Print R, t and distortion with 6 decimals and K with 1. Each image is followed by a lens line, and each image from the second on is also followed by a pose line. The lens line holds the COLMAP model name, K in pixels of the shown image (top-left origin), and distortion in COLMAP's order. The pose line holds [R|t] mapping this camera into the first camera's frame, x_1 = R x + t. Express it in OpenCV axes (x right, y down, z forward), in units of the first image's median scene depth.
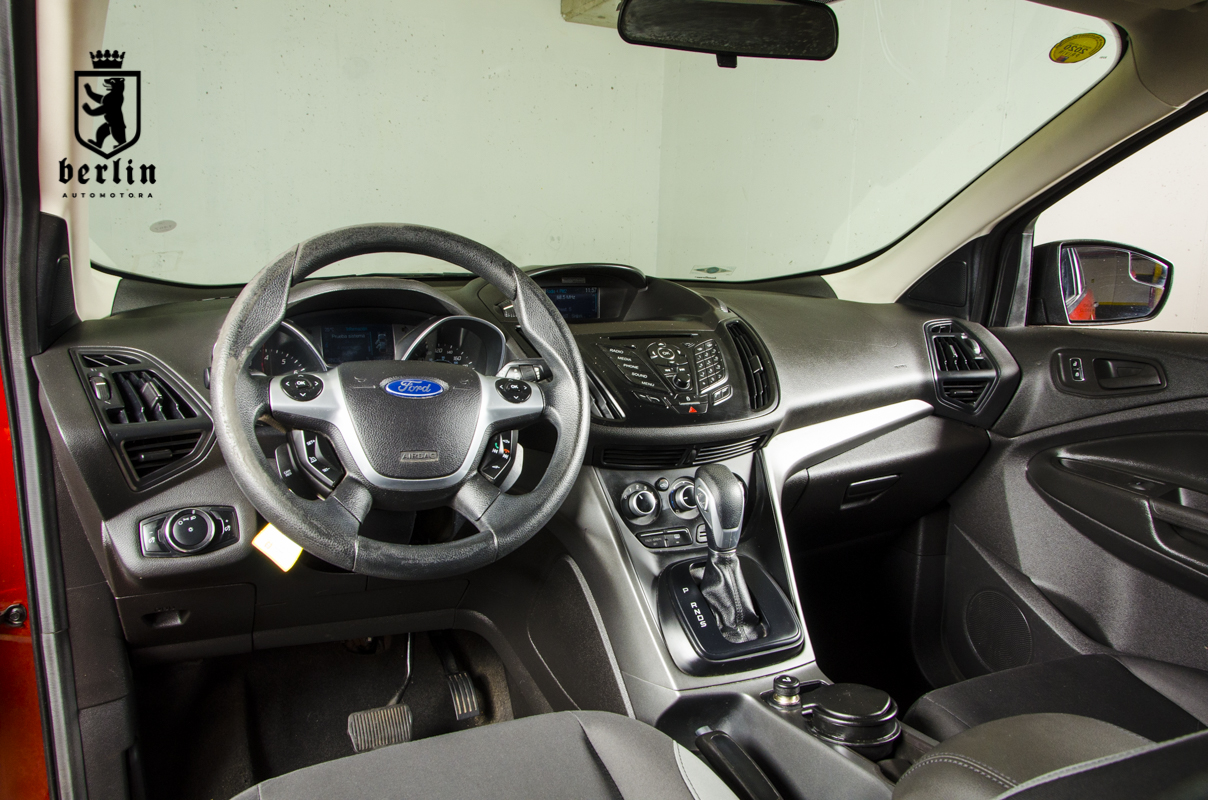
lens RADIAL K [[902.1, 0, 601.2], [0, 902.1, 390.7], [0, 0, 1]] dist [0.003526, 0.002330]
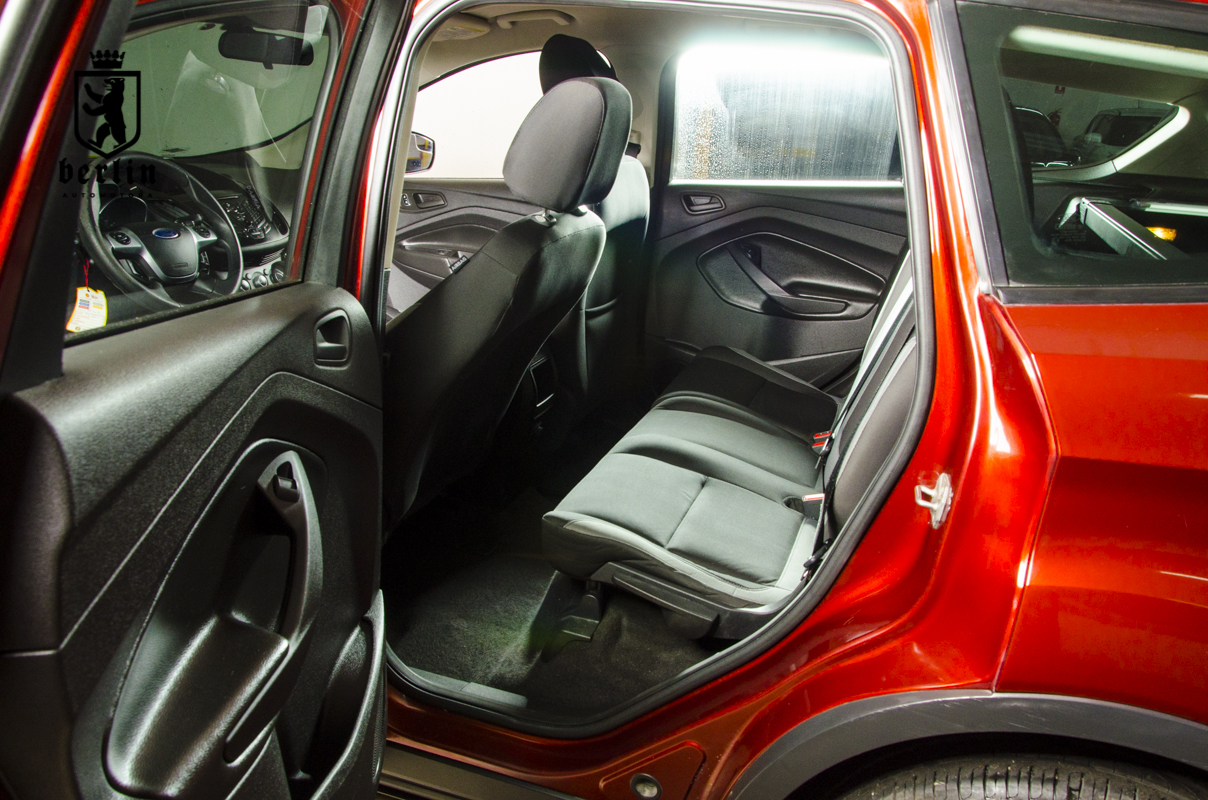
lens RADIAL K [[902.1, 0, 603.4], [0, 902.1, 402.1], [0, 0, 1]] dist [0.003526, 0.002330]
pose [[0.704463, -0.228188, 0.672058, -0.737394], [0.096528, 0.968912, 0.227797, -0.002895], [-0.703146, -0.095602, 0.704590, -0.915365]]
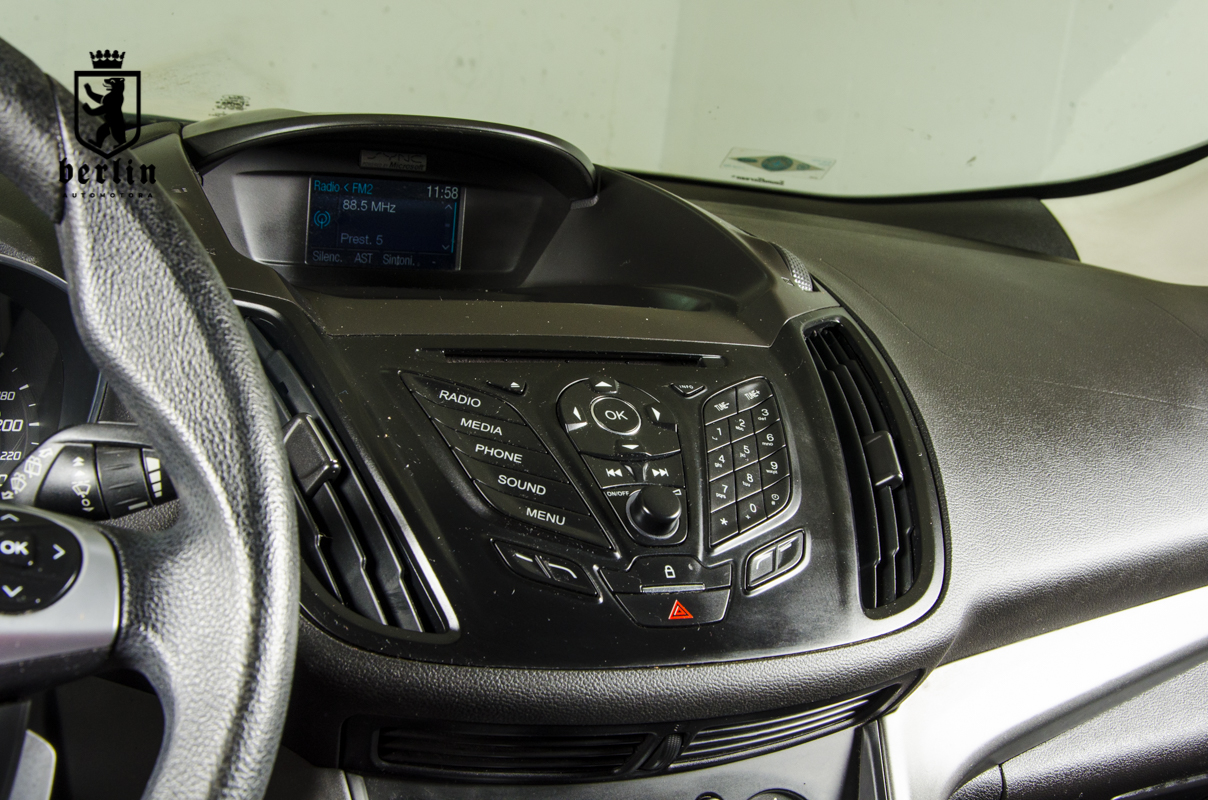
lens RADIAL K [[1695.4, 0, 603.5], [0, 1695.4, 409.0], [0, 0, 1]] dist [0.000713, 0.000000]
pose [[0.996050, 0.081203, 0.035918, 0.044682], [-0.082076, 0.996349, 0.023512, -0.056418], [-0.033877, -0.026367, 0.999078, 0.385948]]
